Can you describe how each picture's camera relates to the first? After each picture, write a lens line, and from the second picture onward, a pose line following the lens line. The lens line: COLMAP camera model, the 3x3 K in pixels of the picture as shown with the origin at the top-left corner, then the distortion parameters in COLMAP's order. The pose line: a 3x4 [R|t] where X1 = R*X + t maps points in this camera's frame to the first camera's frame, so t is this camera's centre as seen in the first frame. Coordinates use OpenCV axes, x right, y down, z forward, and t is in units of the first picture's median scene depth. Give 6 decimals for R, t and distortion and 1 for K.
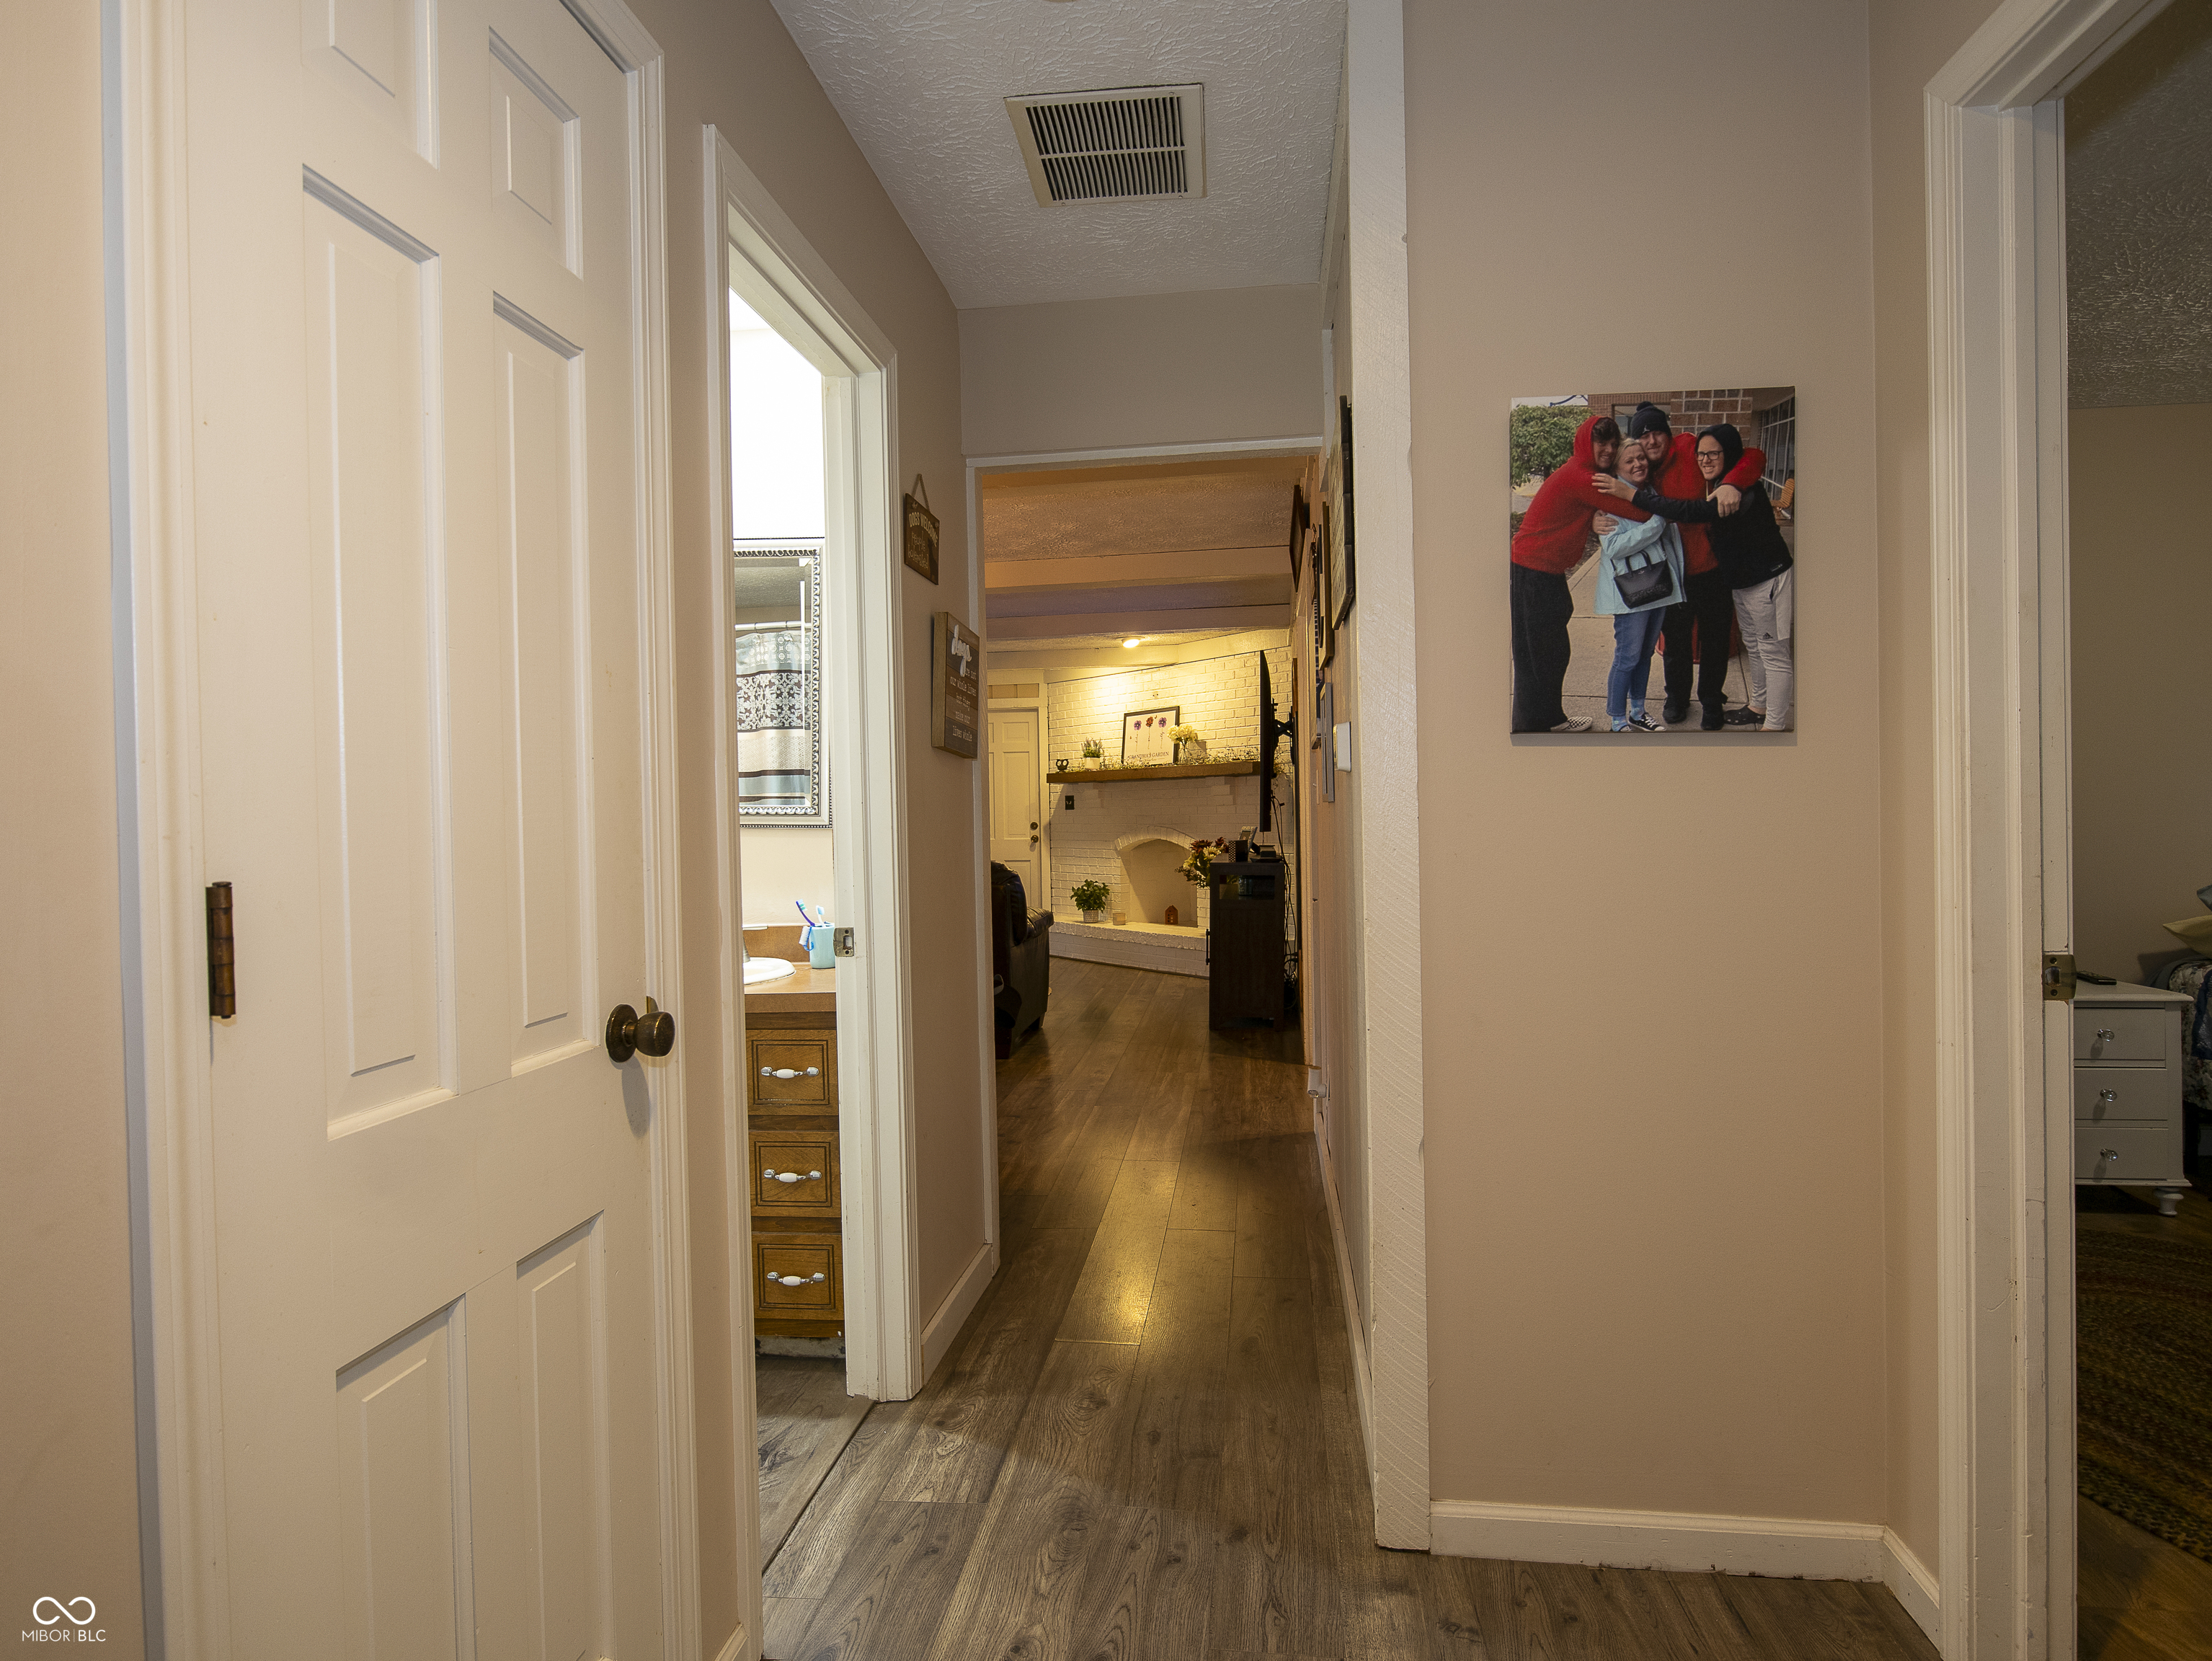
lens RADIAL K [[1247.9, 0, 1110.6], [0, 1247.9, 825.8], [0, 0, 1]] dist [-0.043422, 0.011264]
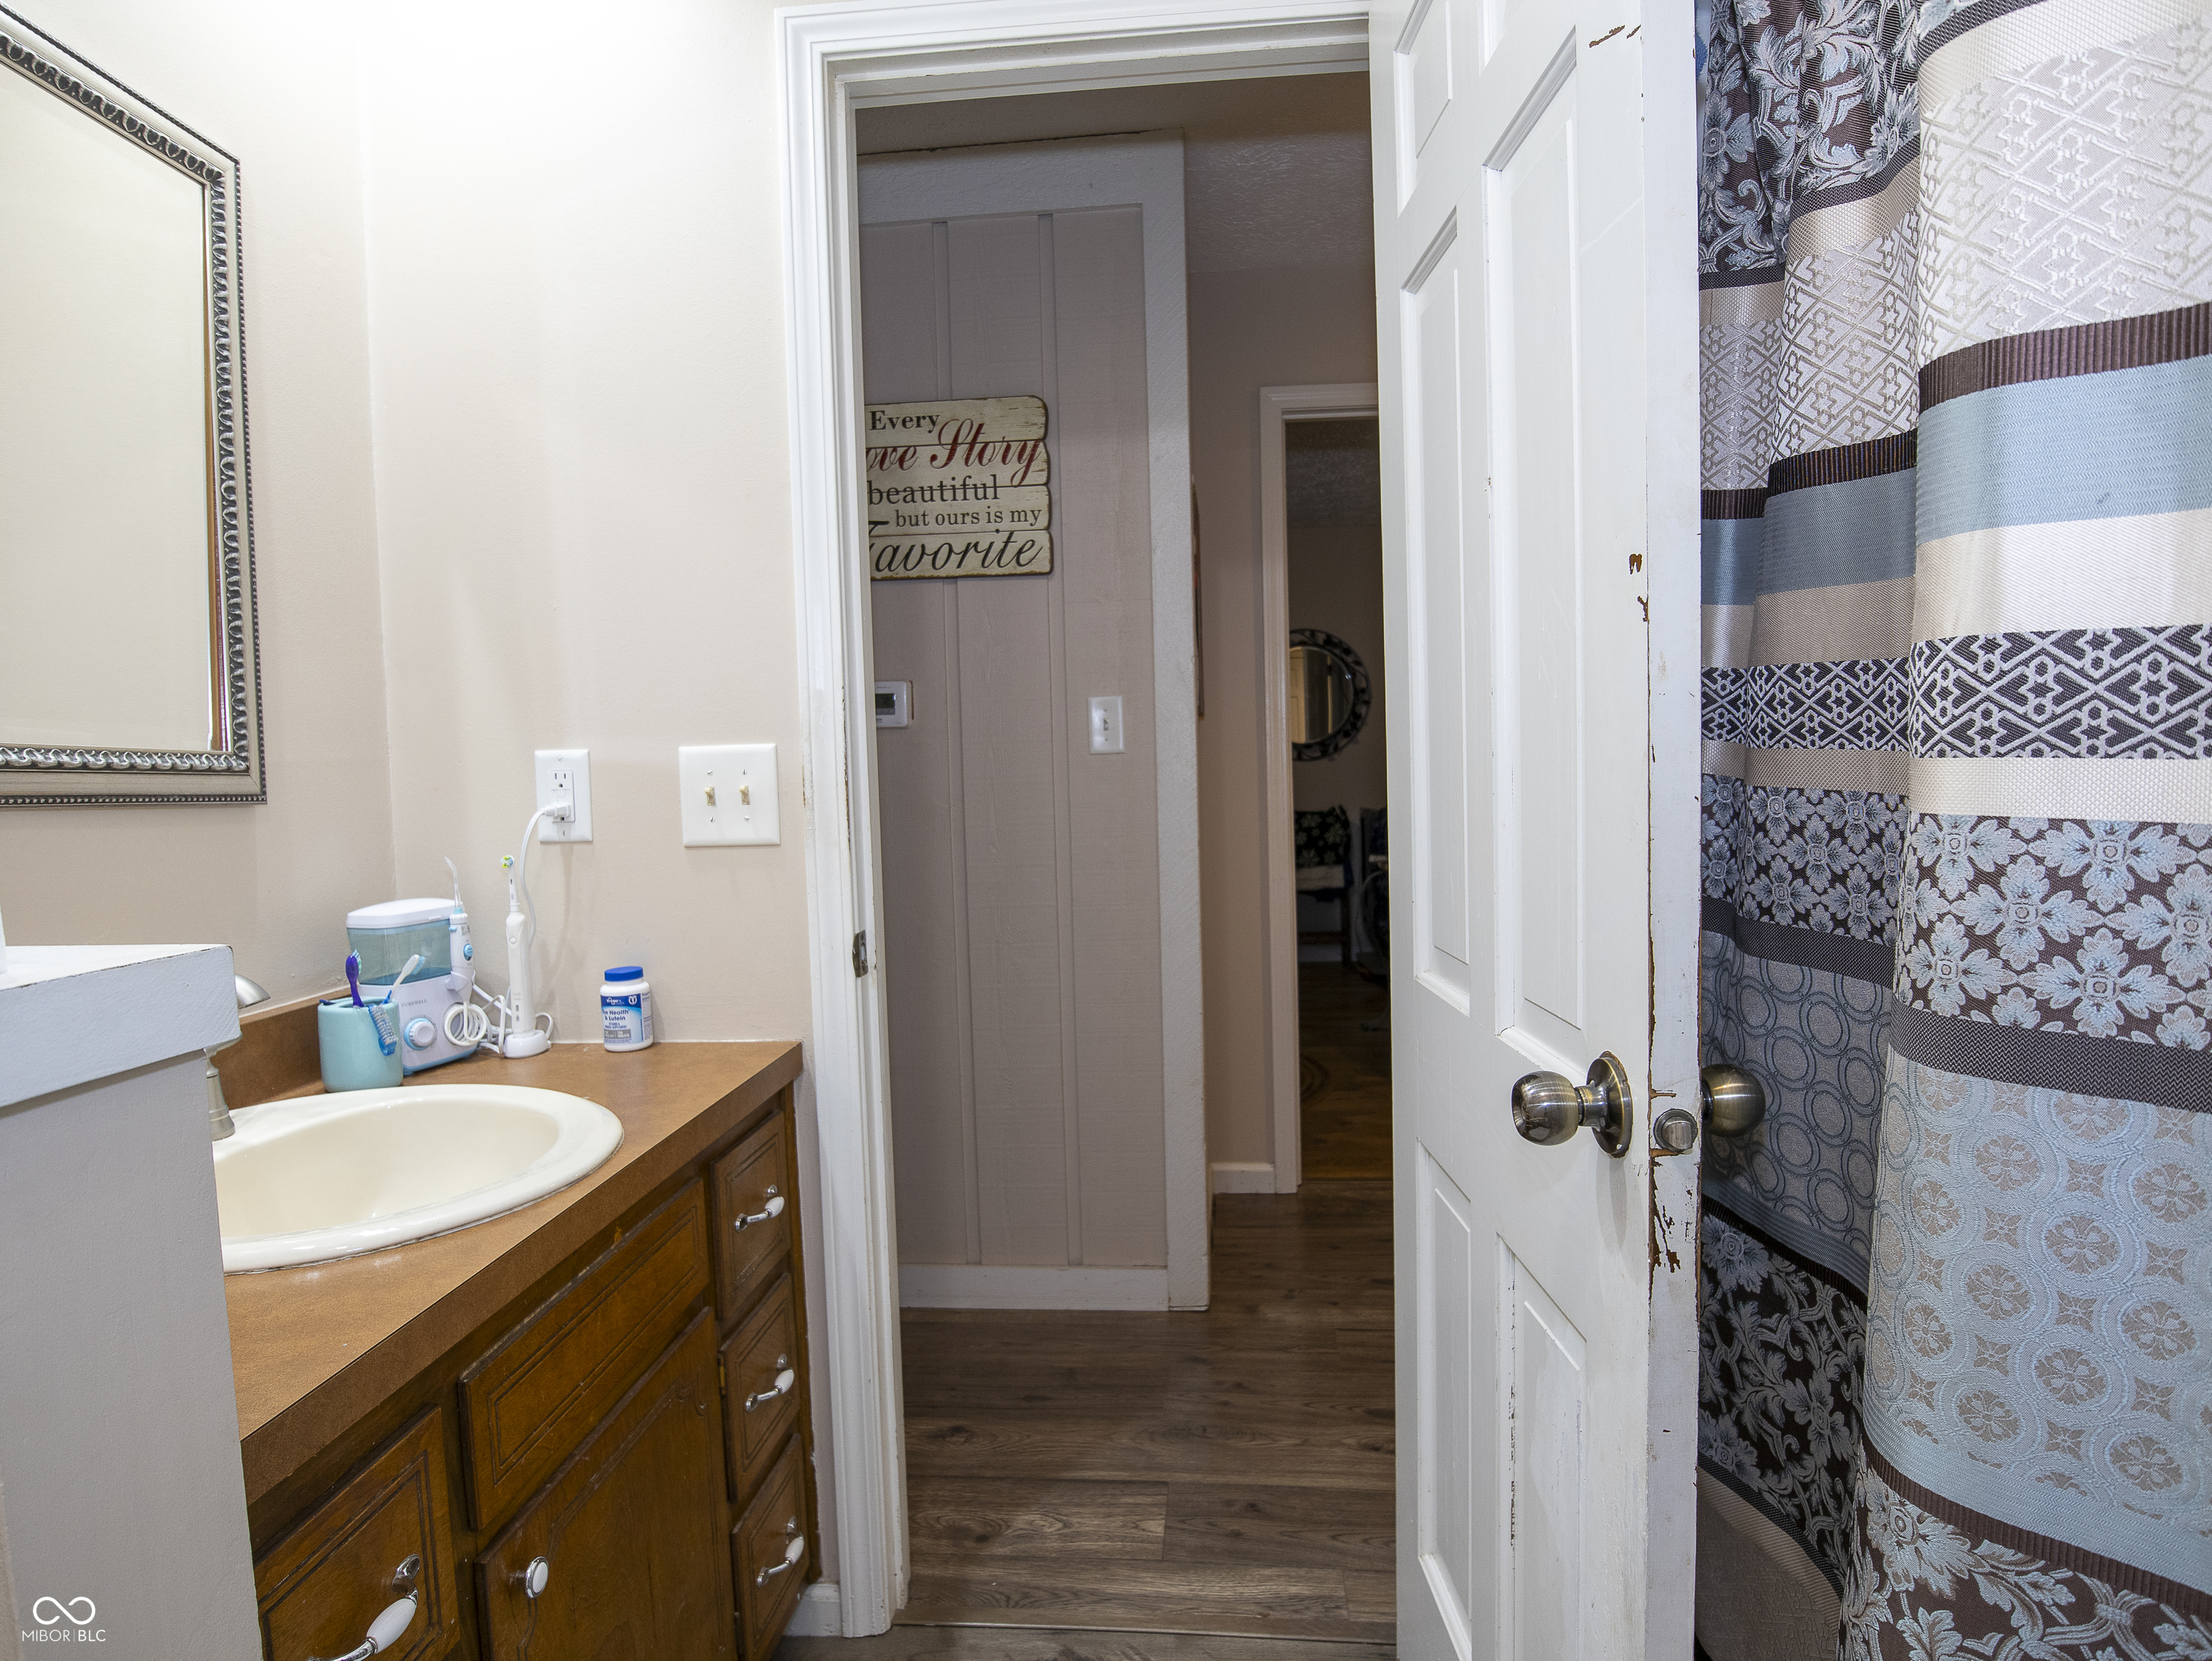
lens RADIAL K [[1247.9, 0, 1110.6], [0, 1247.9, 825.8], [0, 0, 1]] dist [-0.043422, 0.011264]
pose [[-0.042872, -0.027039, 0.998715, -1.023364], [0.039924, 0.998789, 0.028755, 0.014558], [-0.998283, 0.041106, -0.041740, 1.048881]]
